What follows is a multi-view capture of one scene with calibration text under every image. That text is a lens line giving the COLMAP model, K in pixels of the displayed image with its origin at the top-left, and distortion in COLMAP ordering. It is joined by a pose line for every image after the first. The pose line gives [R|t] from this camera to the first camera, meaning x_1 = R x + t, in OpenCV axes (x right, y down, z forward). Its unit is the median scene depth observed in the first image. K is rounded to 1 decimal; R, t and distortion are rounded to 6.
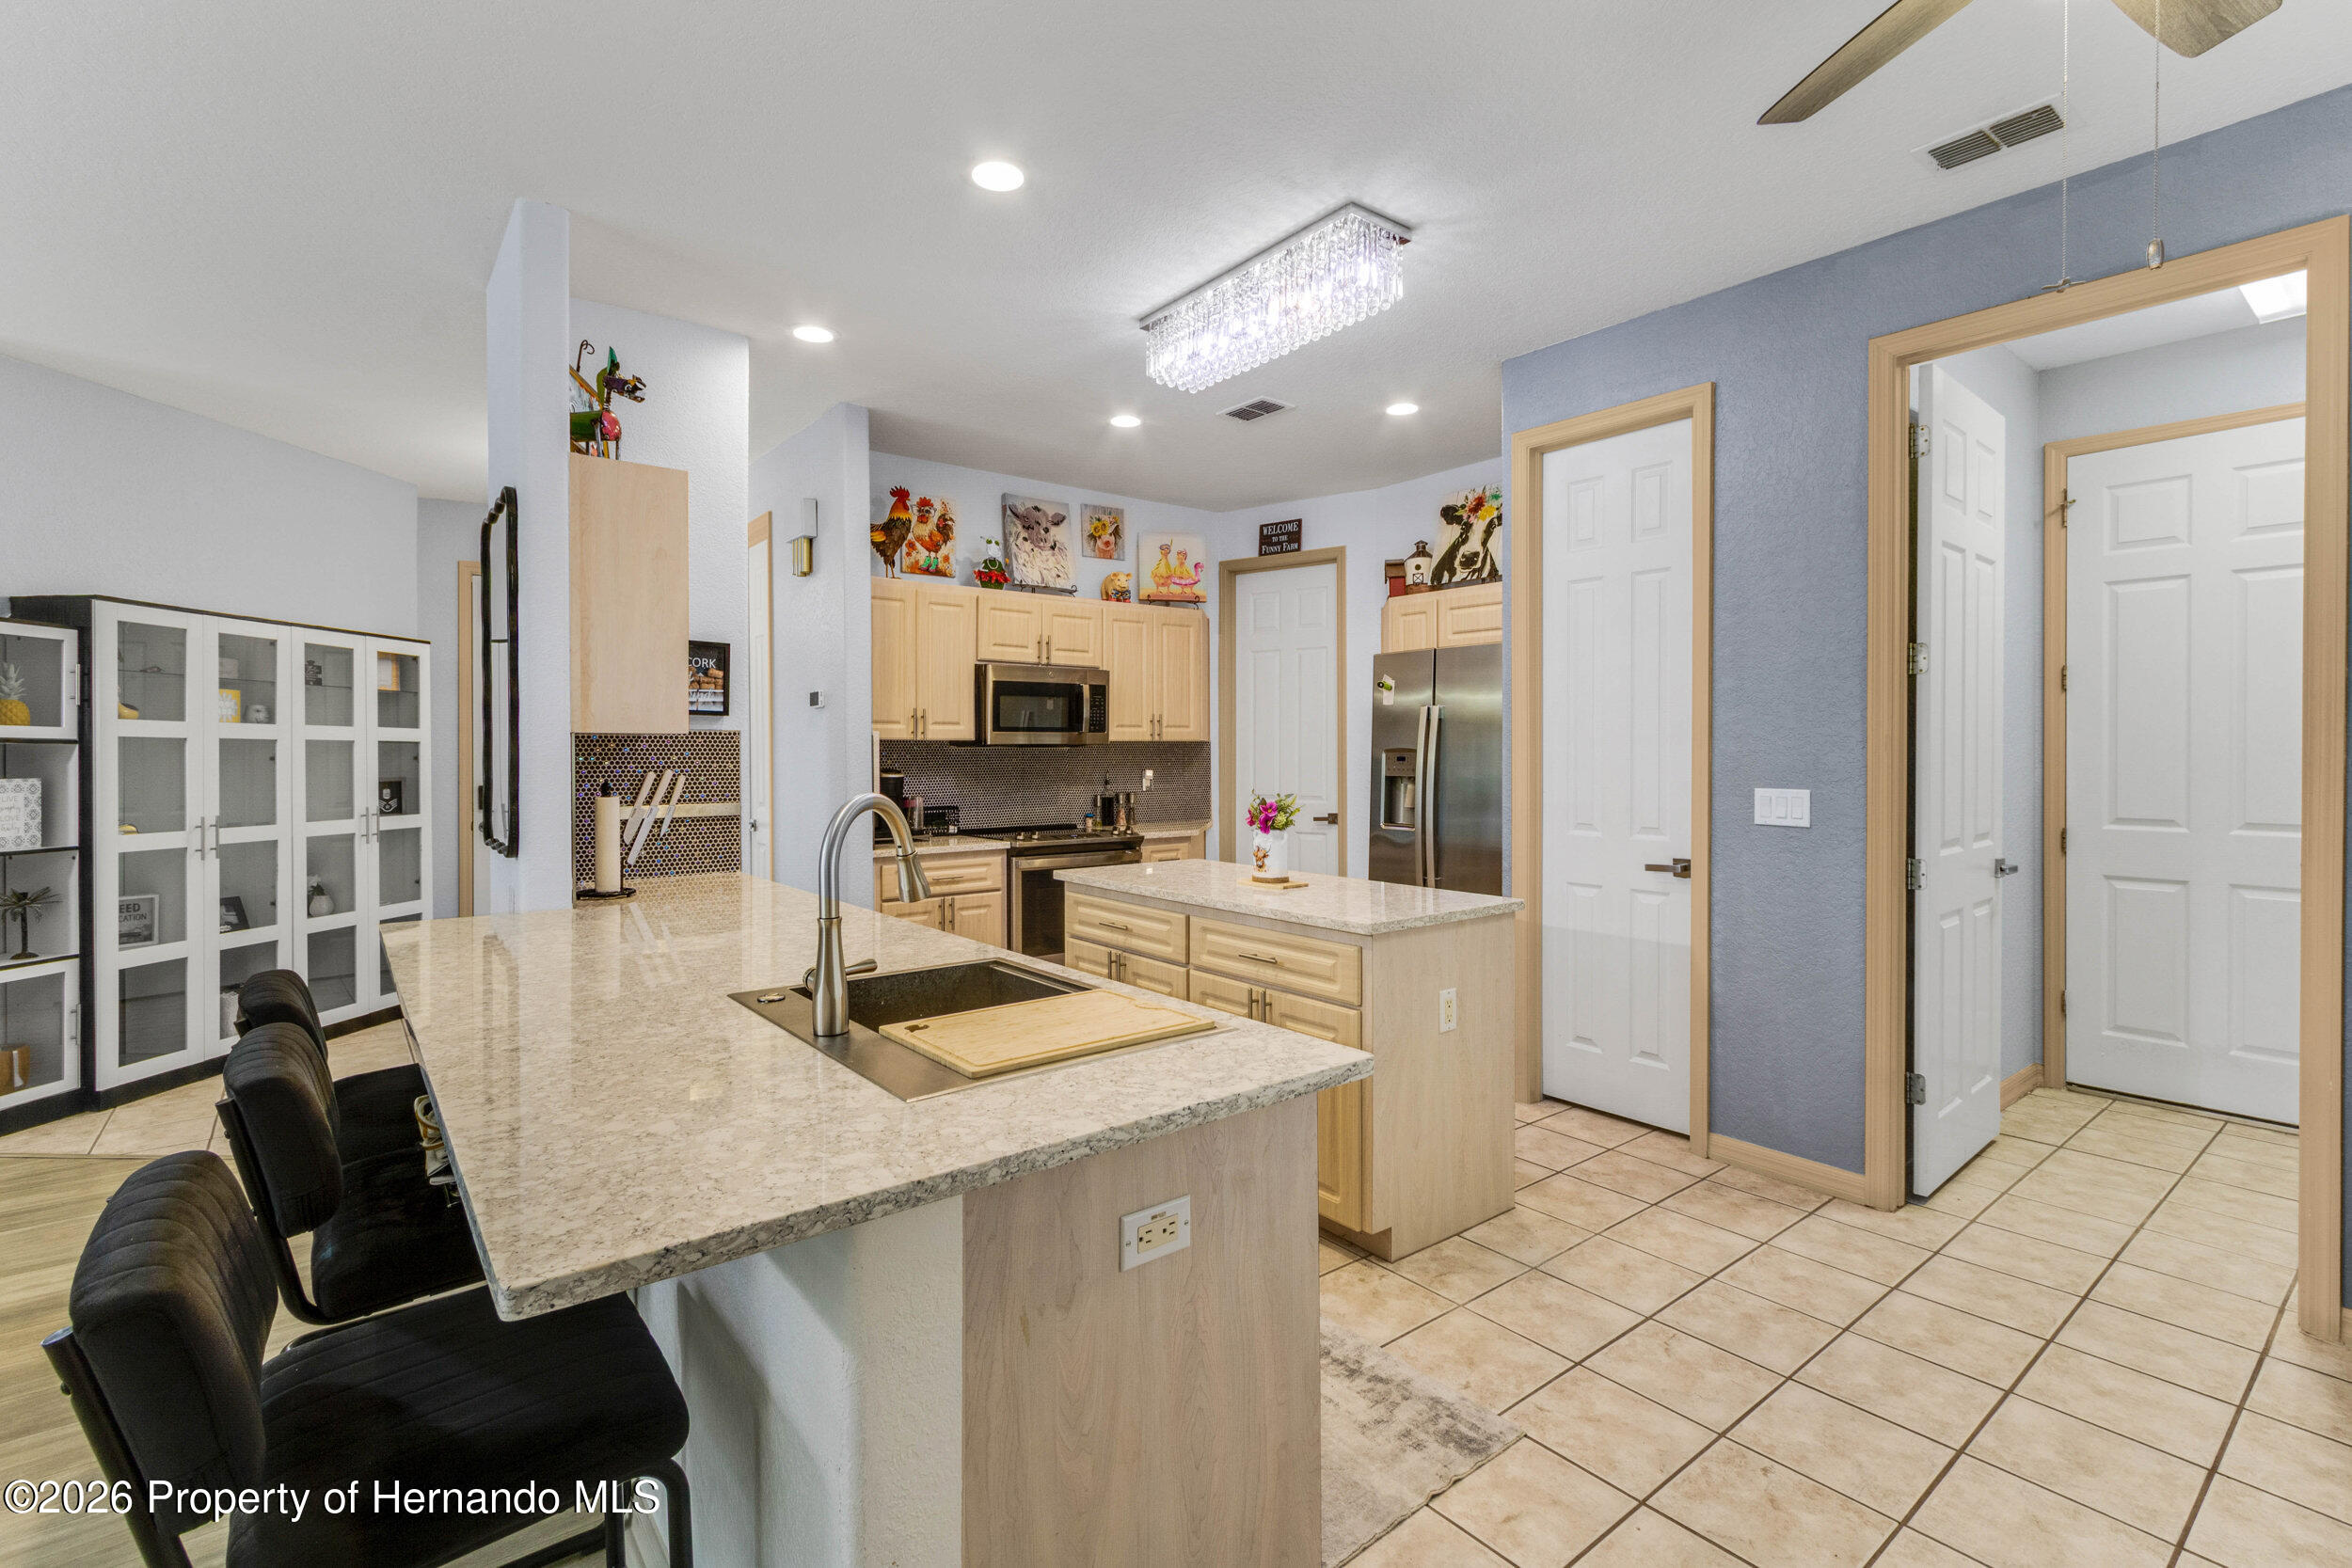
lens RADIAL K [[1208.3, 0, 1184.5], [0, 1208.3, 758.4], [0, 0, 1]] dist [0.037973, 0.000513]
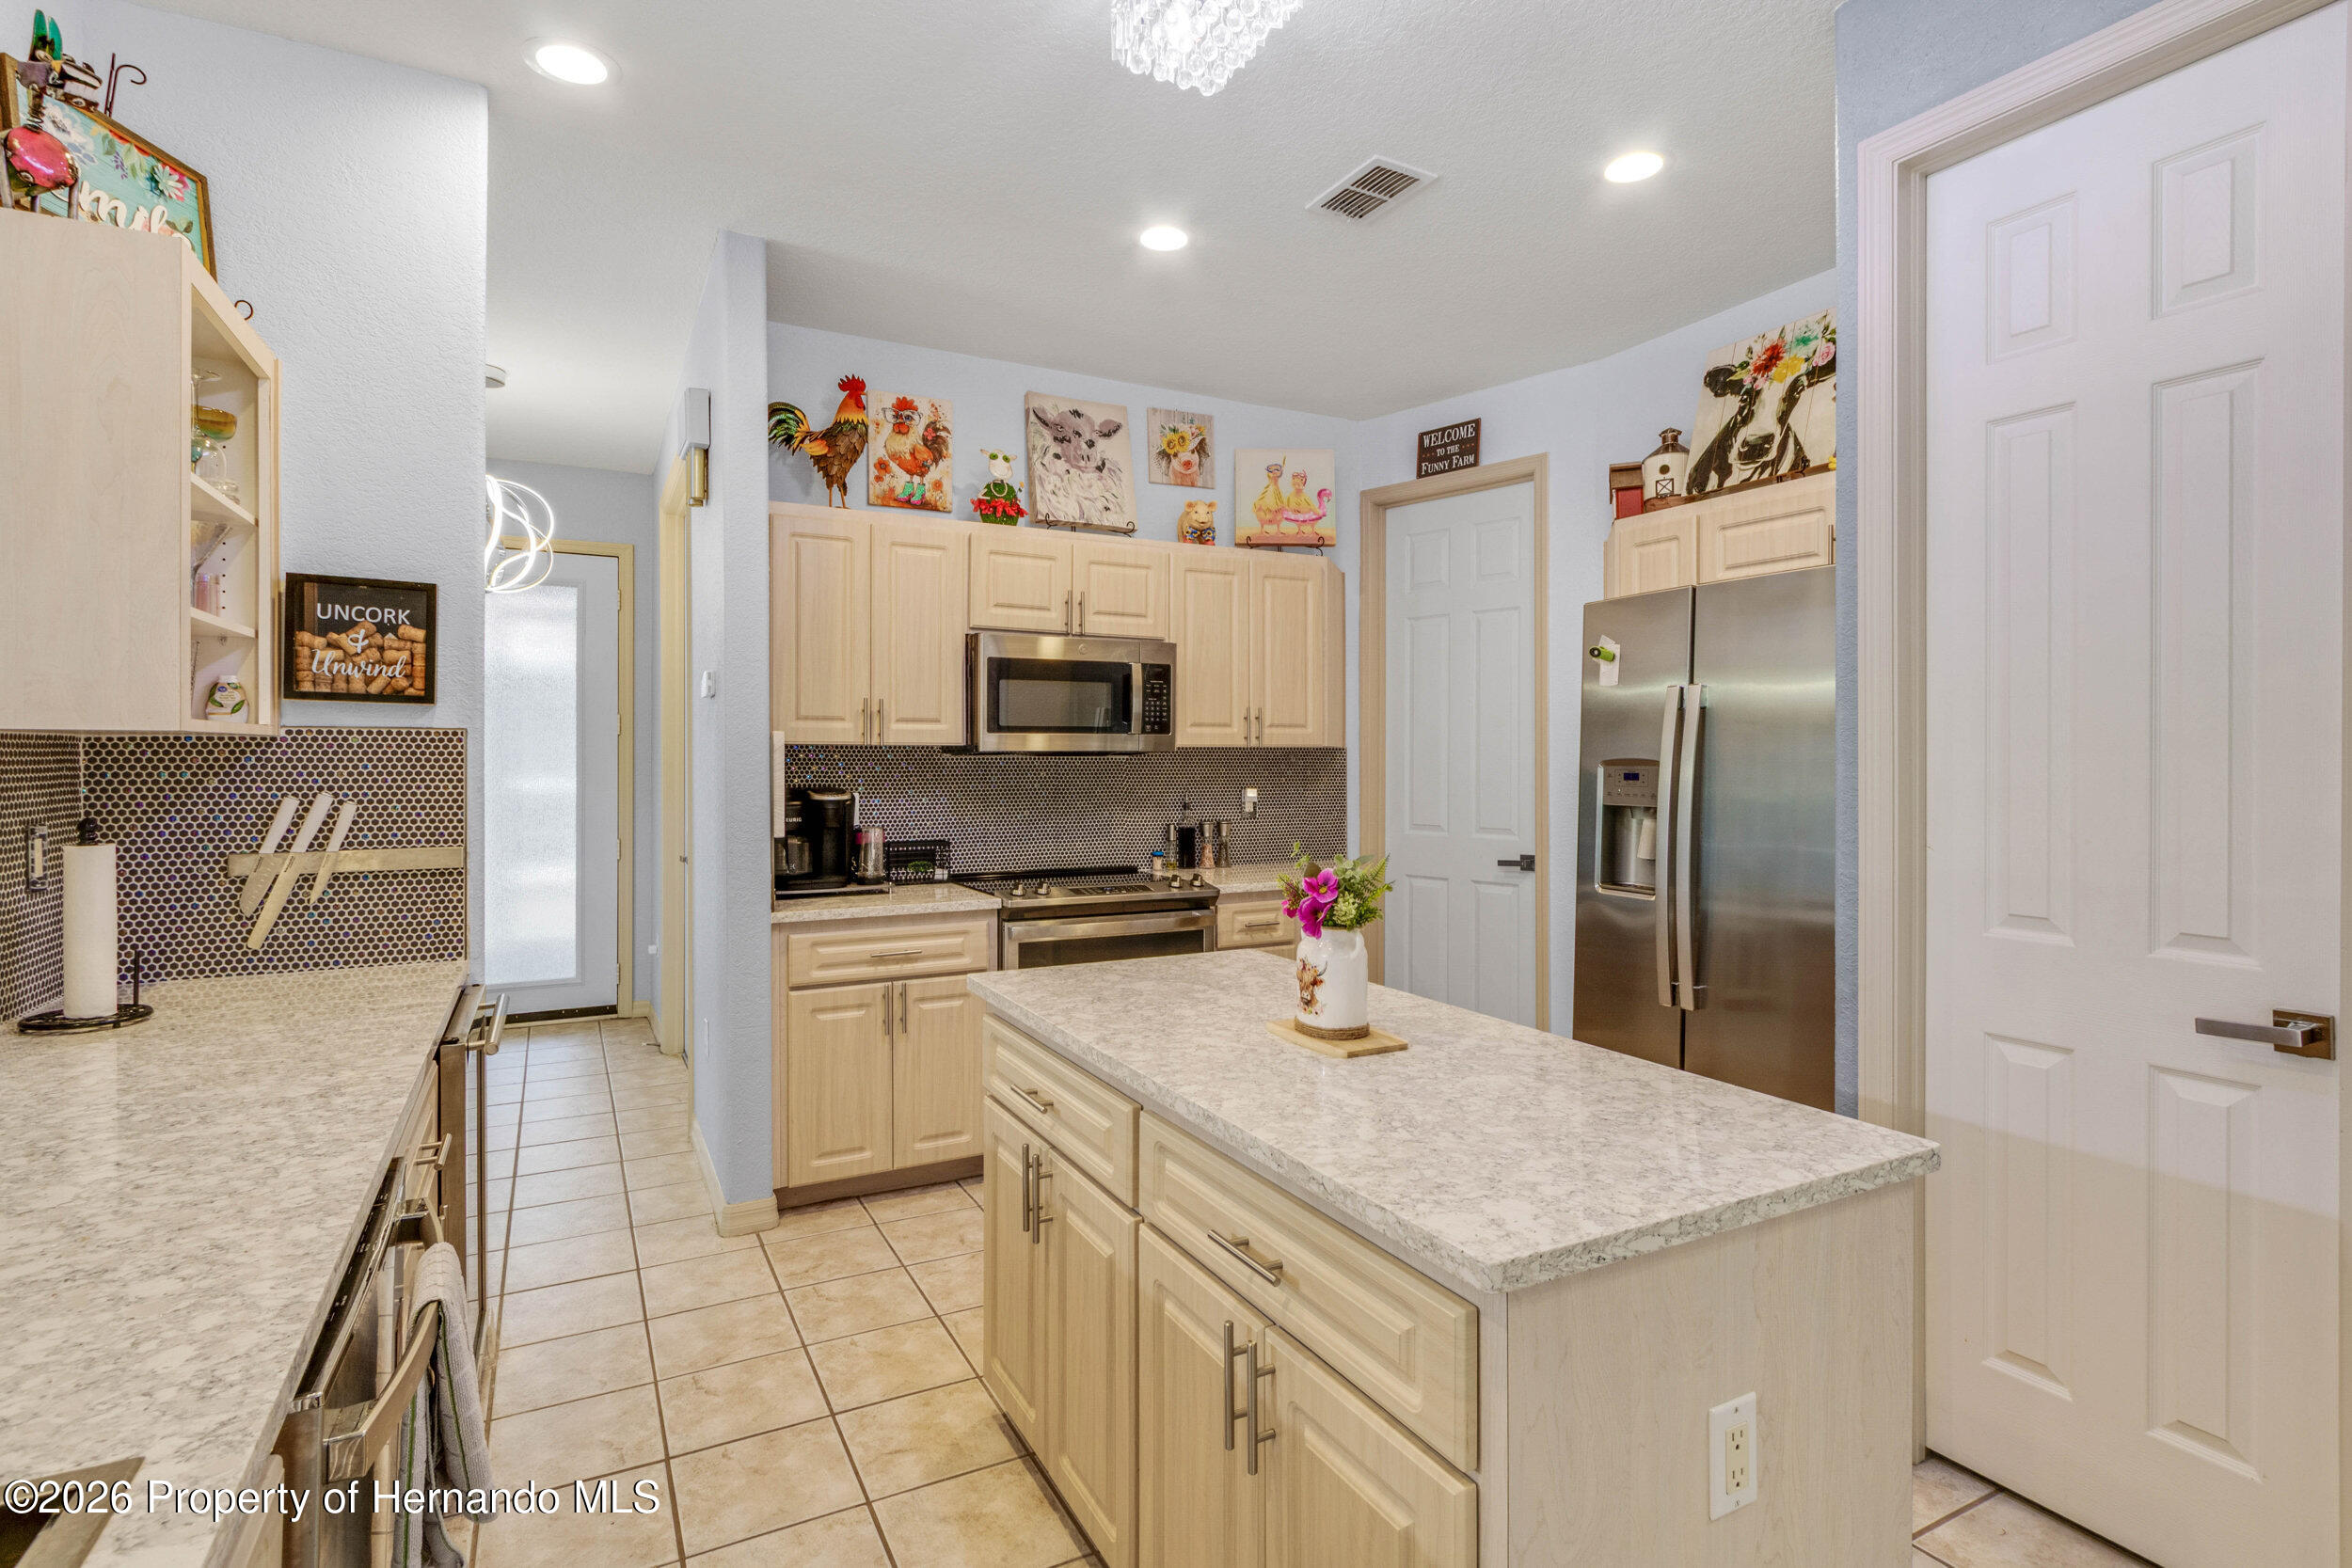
lens RADIAL K [[1254.1, 0, 1110.5], [0, 1254.1, 760.5], [0, 0, 1]] dist [0.009262, 0.000036]
pose [[0.973852, 0.002951, -0.227165, 0.063962], [-0.004085, 0.999981, -0.004523, -0.003417], [0.227147, 0.005333, 0.973846, 0.313478]]
